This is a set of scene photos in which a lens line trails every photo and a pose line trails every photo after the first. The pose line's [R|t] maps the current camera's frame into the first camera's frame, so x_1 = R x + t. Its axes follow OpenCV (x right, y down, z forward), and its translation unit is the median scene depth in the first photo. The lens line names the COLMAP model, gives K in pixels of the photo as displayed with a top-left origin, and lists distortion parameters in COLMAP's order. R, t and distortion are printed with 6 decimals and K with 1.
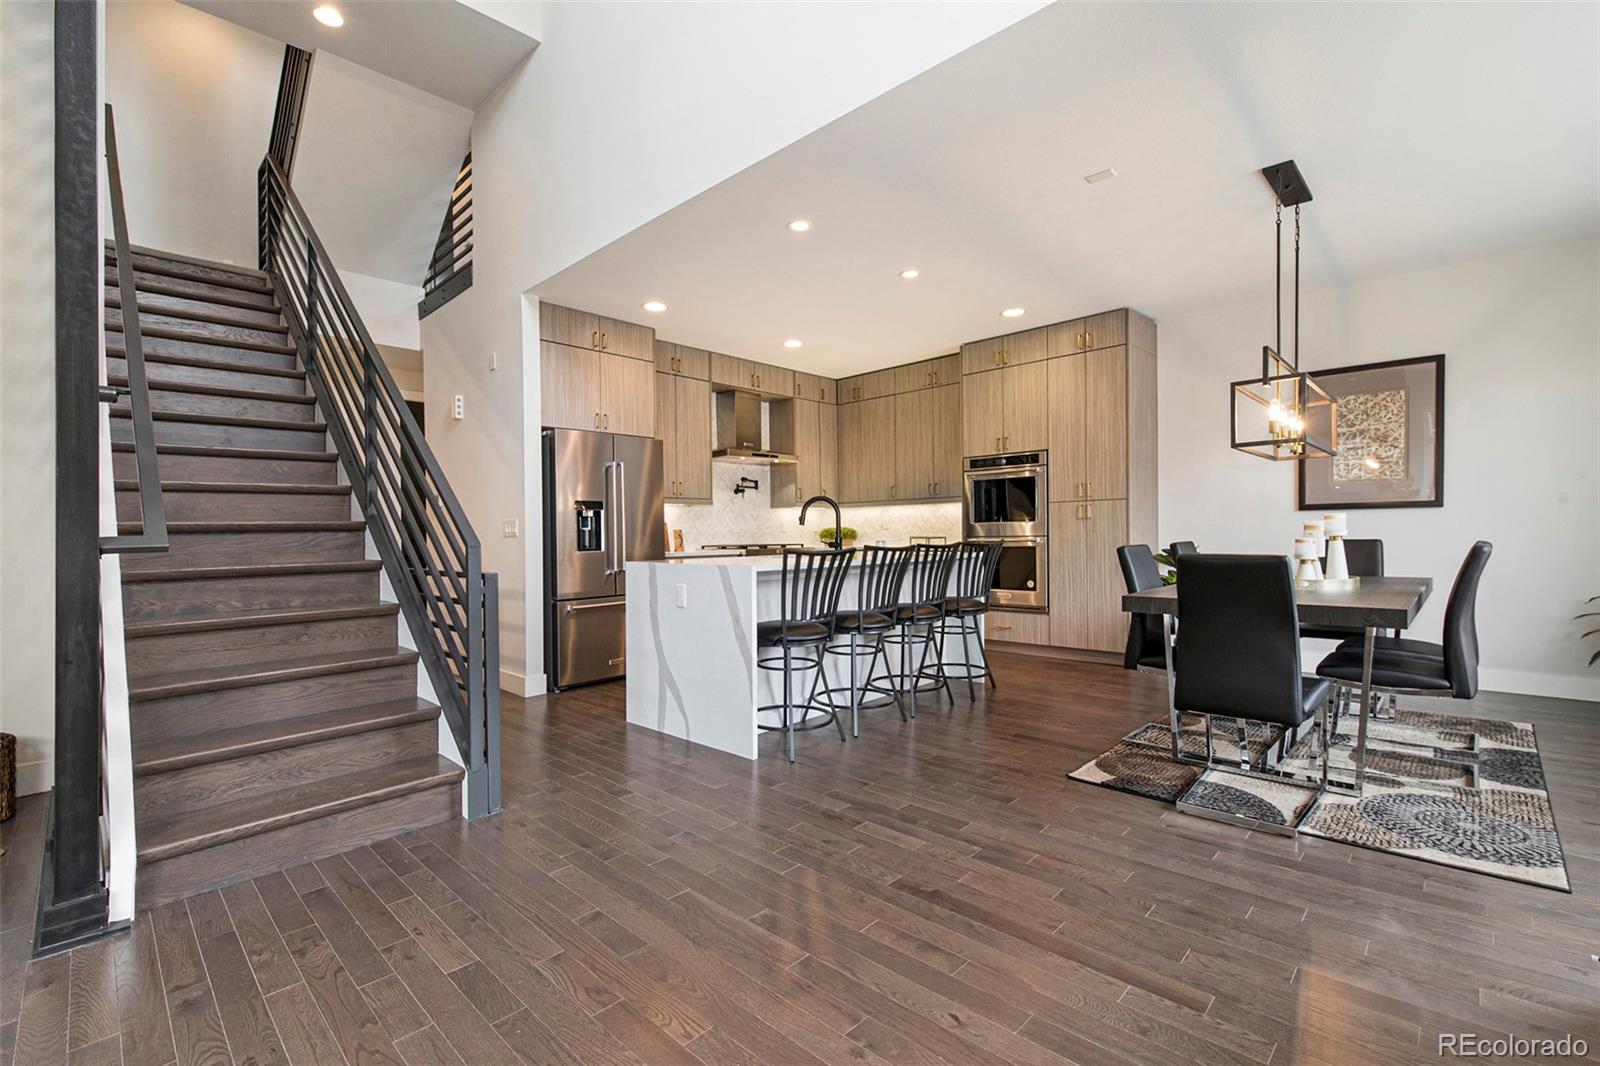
lens RADIAL K [[701.9, 0, 800.0], [0, 701.9, 533.0], [0, 0, 1]] dist [0.001304, -0.000070]
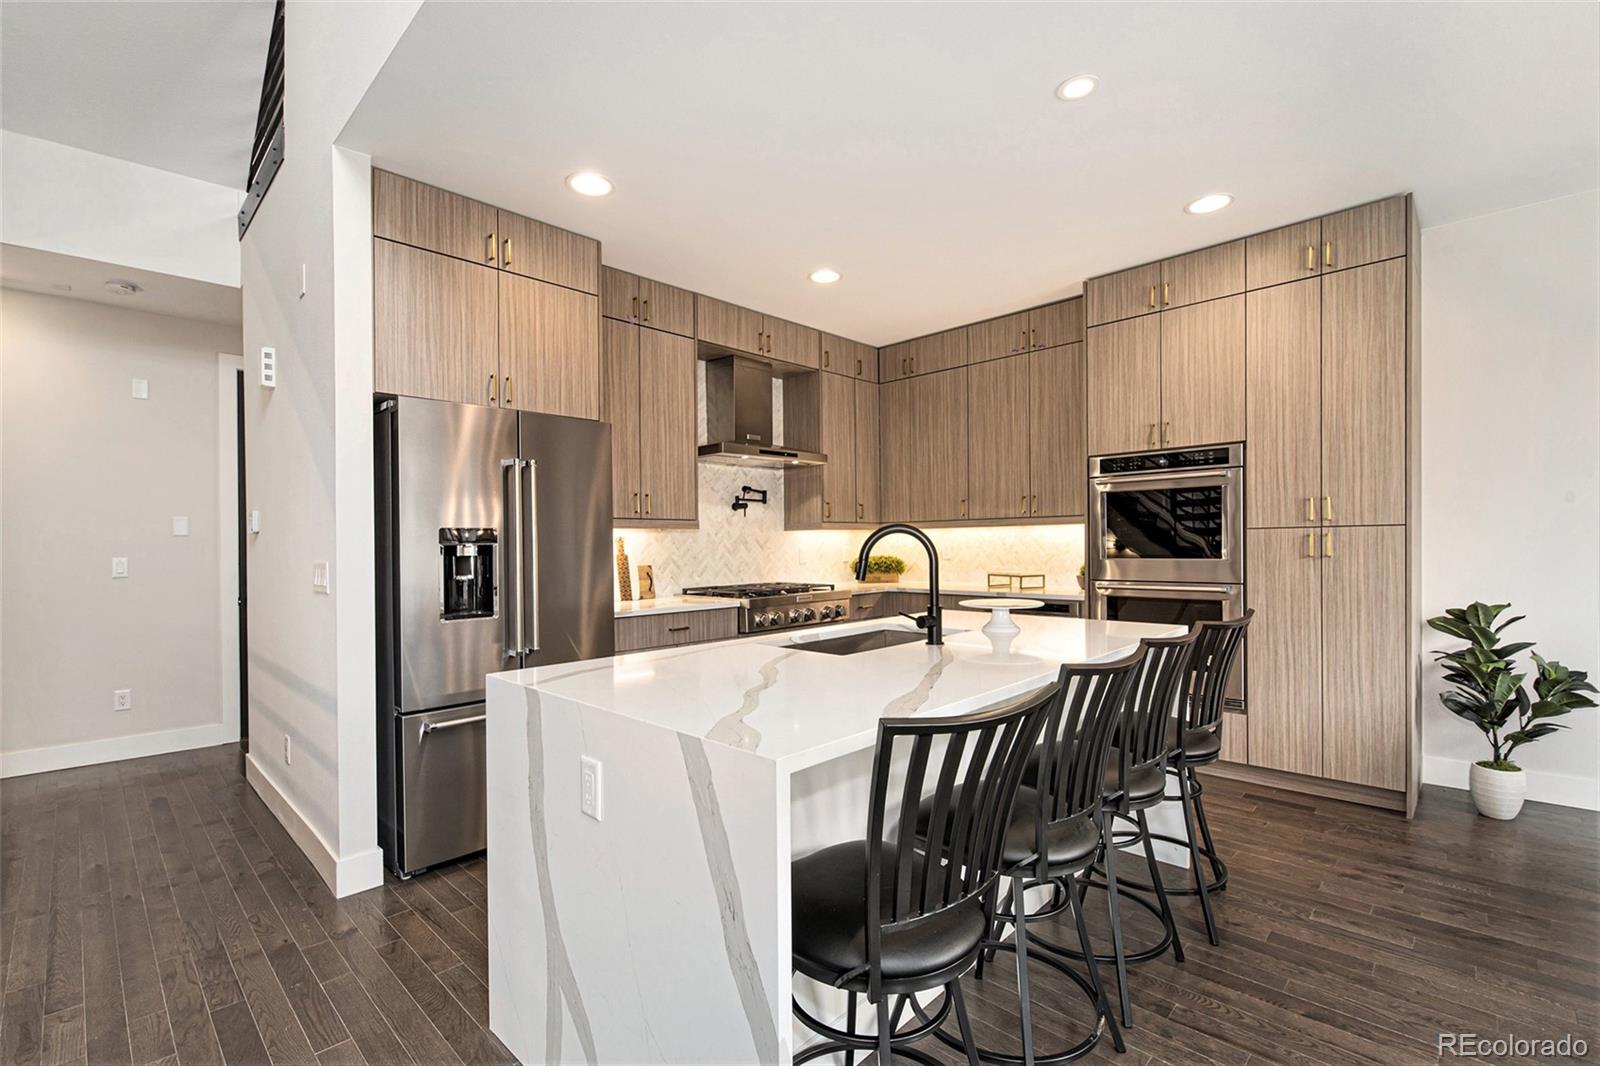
lens RADIAL K [[711.9, 0, 795.4], [0, 711.9, 542.9], [0, 0, 1]] dist [0.002426, -0.007416]
pose [[0.999898, 0.002719, -0.014010, -0.025424], [-0.002708, 0.999996, 0.000754, -0.027890], [0.014012, -0.000716, 0.999902, 0.347030]]
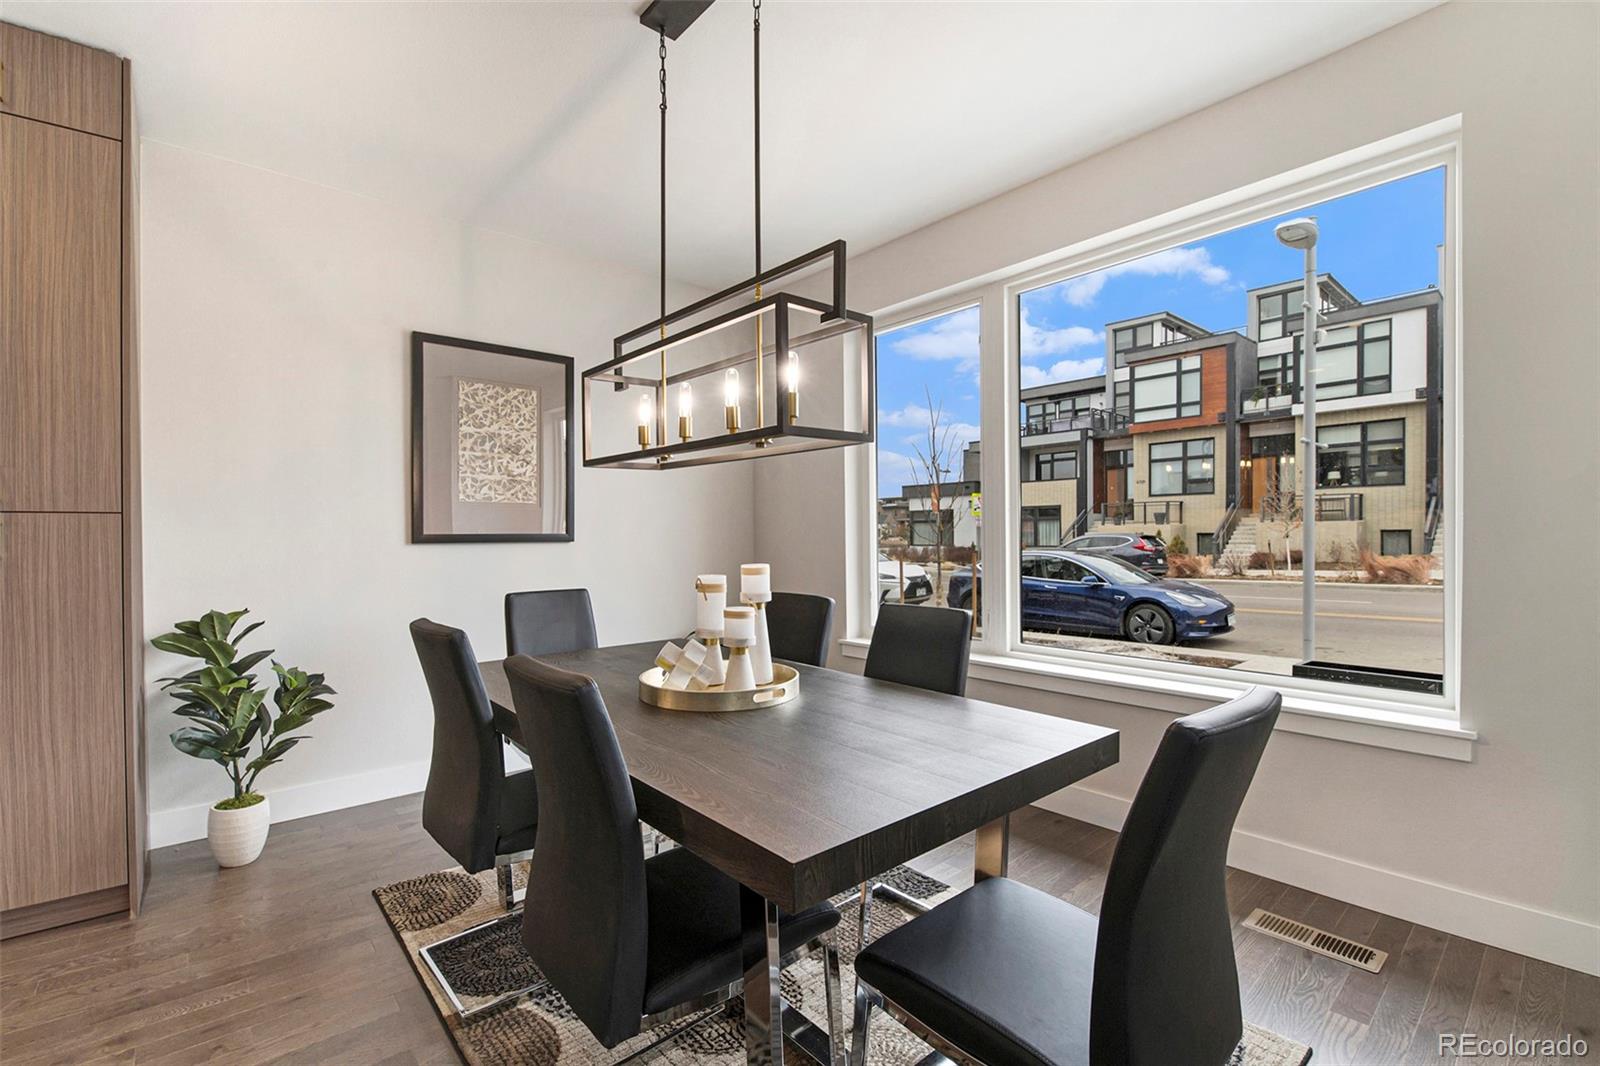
lens RADIAL K [[711.9, 0, 795.4], [0, 711.9, 542.9], [0, 0, 1]] dist [0.002426, -0.007416]
pose [[0.106278, 0.002325, 0.994334, 0.076316], [0.007908, 0.999964, -0.003183, -0.022251], [-0.994305, 0.008201, 0.106255, 0.475894]]
